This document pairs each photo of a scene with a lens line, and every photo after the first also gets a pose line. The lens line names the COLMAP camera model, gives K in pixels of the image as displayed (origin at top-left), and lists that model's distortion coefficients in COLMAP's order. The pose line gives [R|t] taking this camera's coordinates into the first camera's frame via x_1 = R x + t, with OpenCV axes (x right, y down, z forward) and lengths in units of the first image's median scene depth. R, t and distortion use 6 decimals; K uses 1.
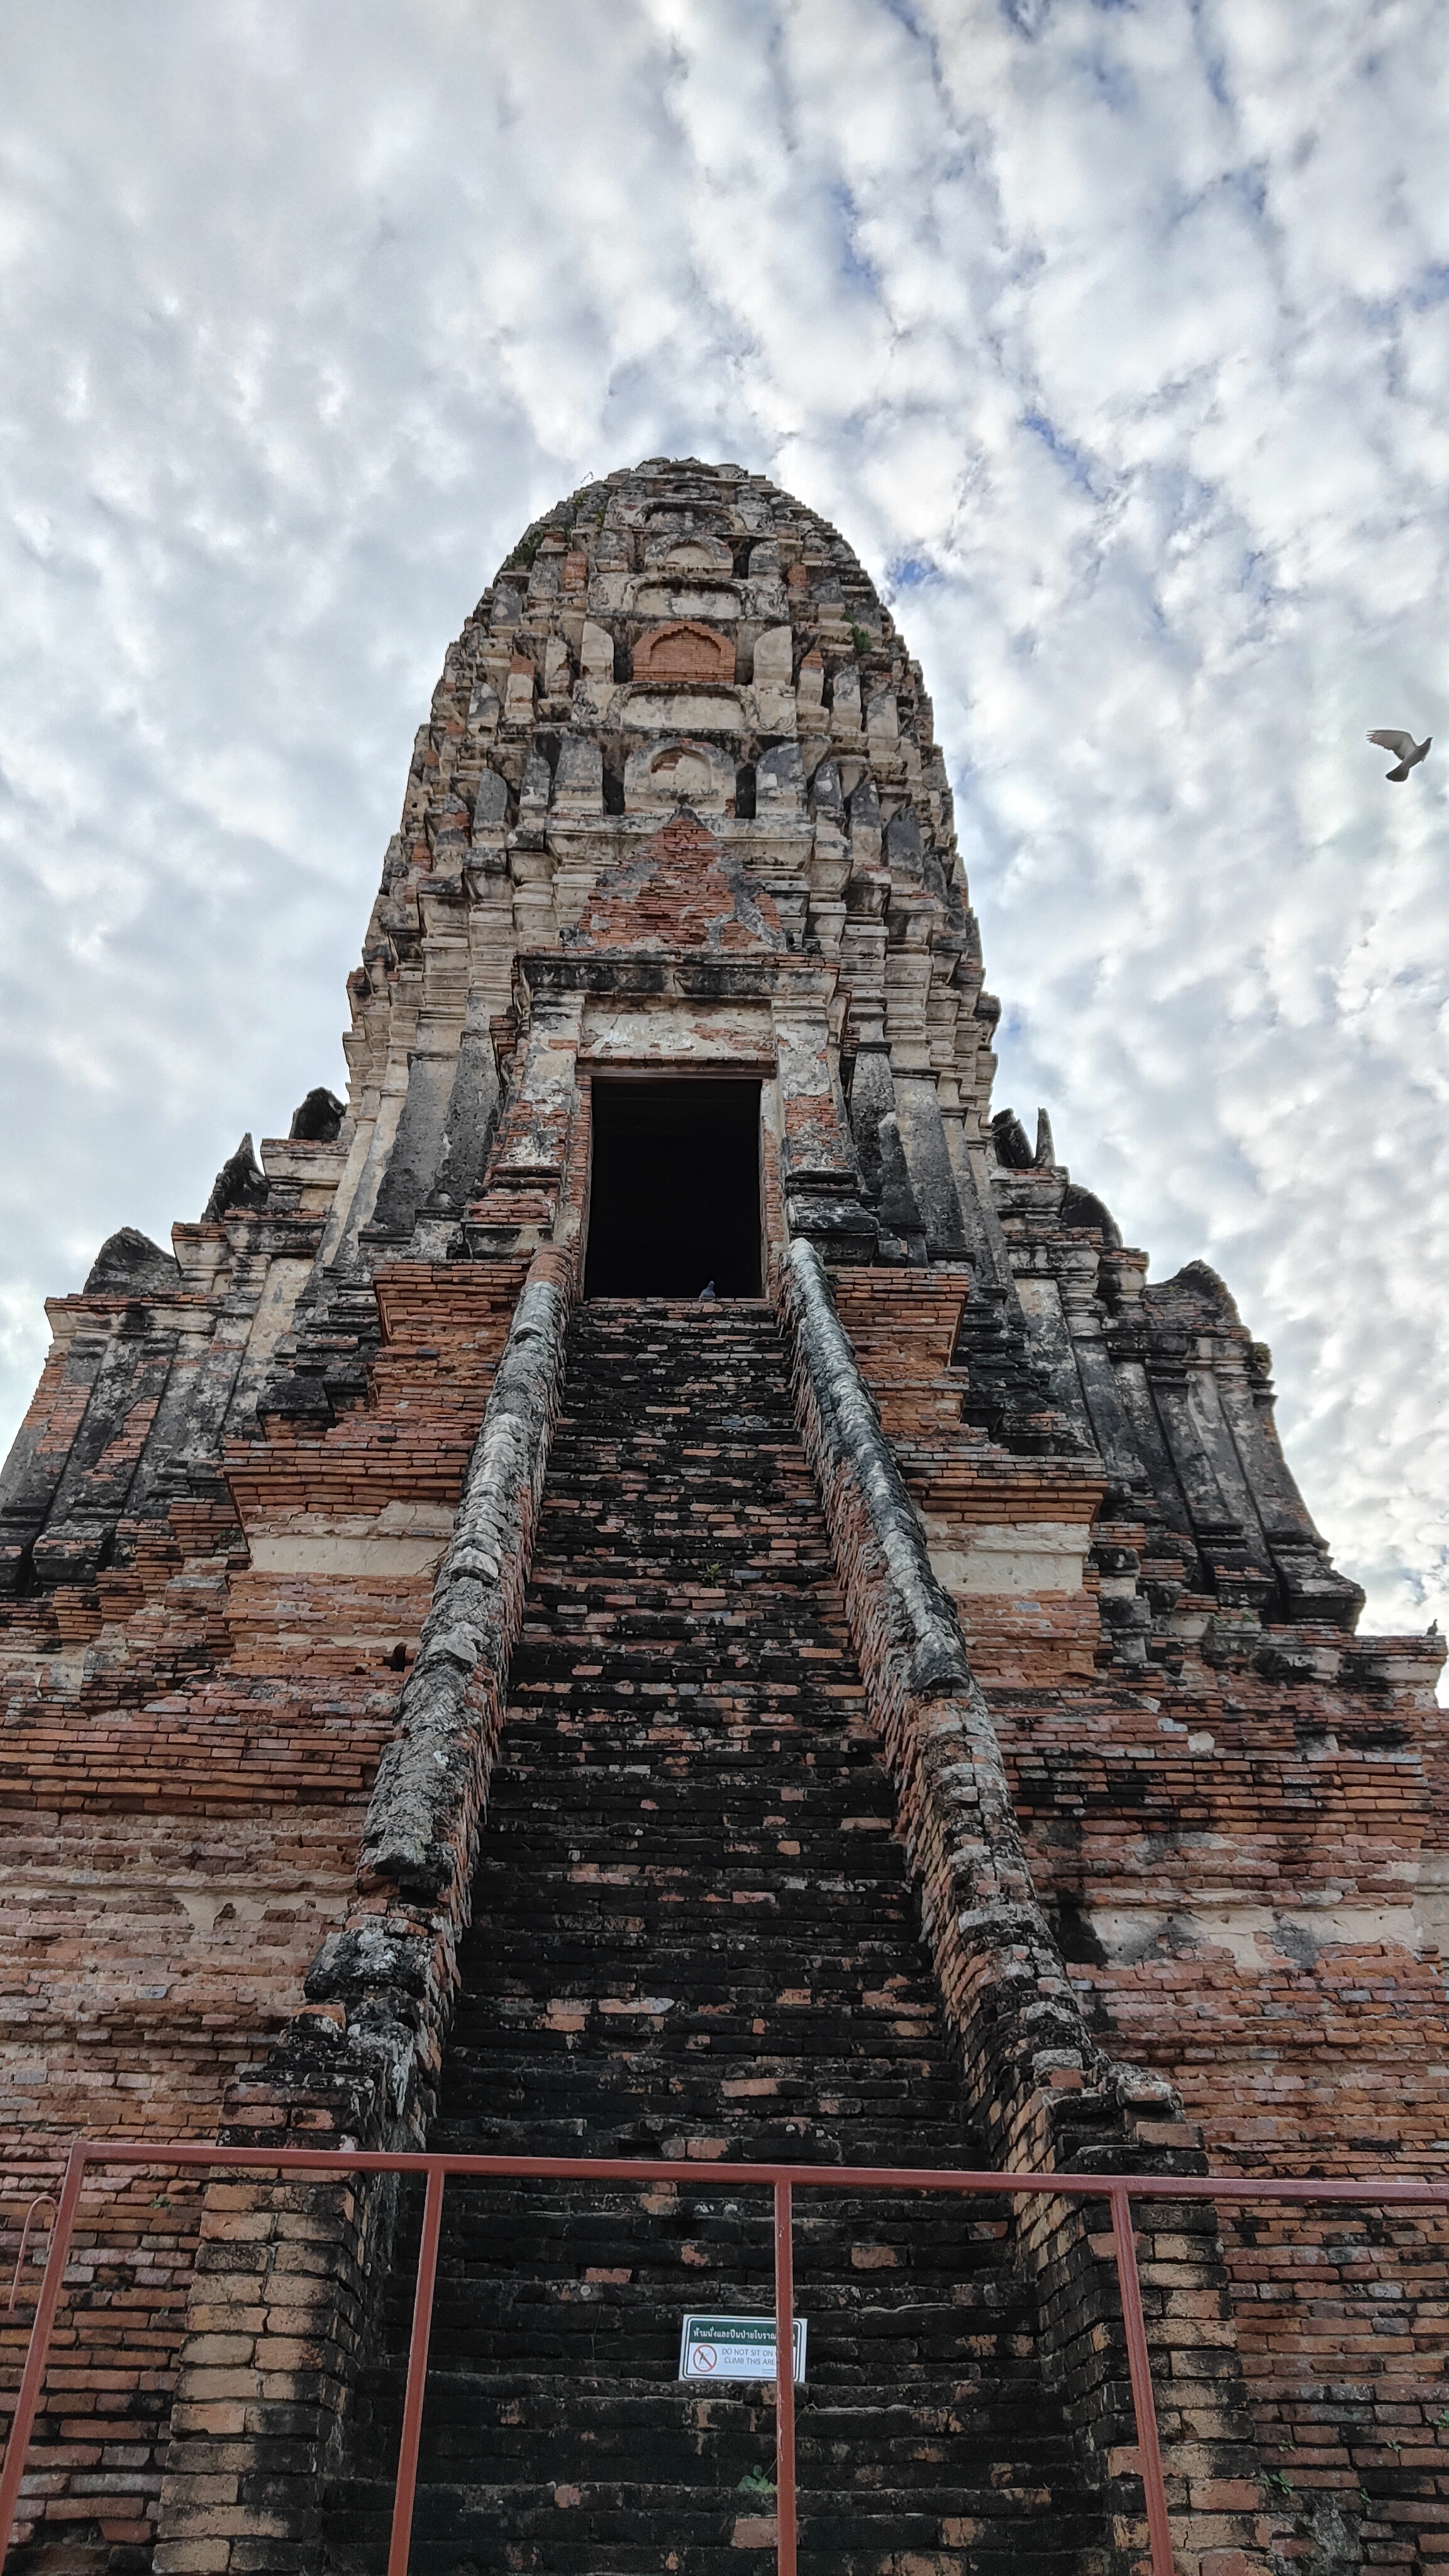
lens RADIAL K [[1803.4, 0, 724.5], [0, 1803.4, 1288.0], [0, 0, 1]] dist [0.086186, -0.190763]
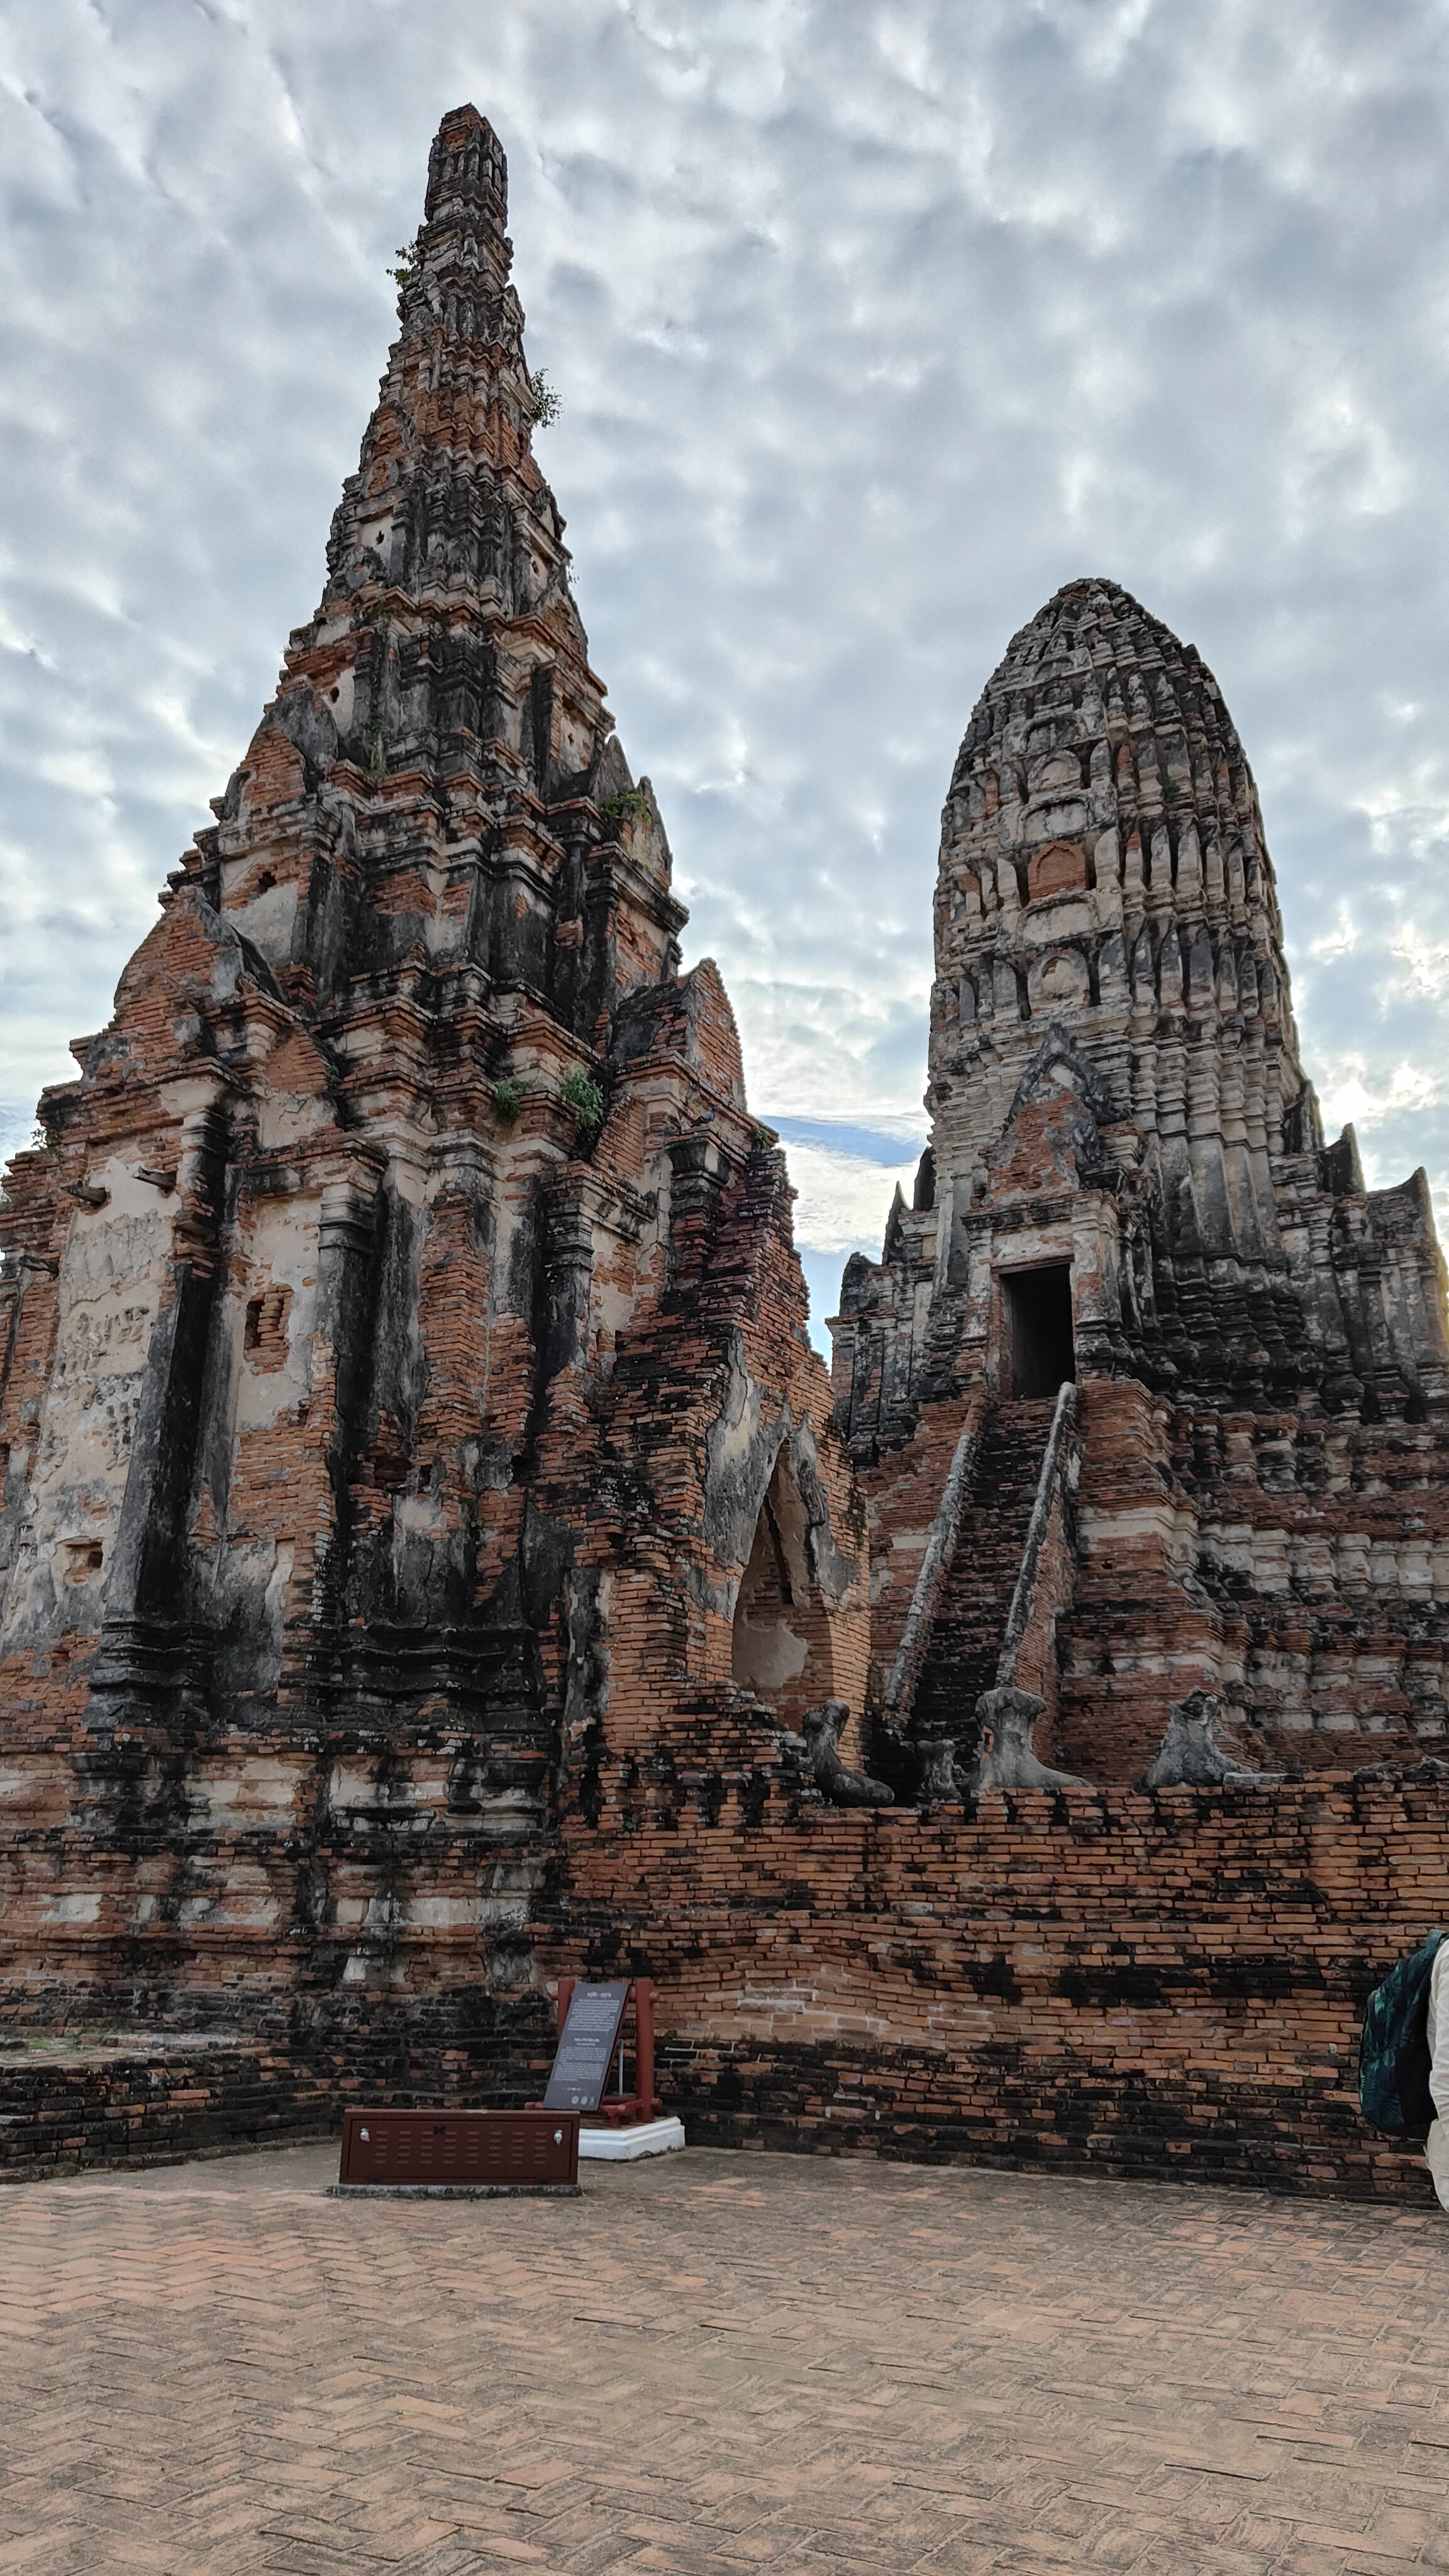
lens RADIAL K [[1775.0, 0, 724.5], [0, 1775.0, 1288.0], [0, 0, 1]] dist [-0.000982, -0.000712]
pose [[0.866963, -0.150494, -0.475107, 0.538930], [0.290699, 0.927046, 0.236811, -0.570630], [0.404808, -0.343419, 0.847463, -0.831741]]
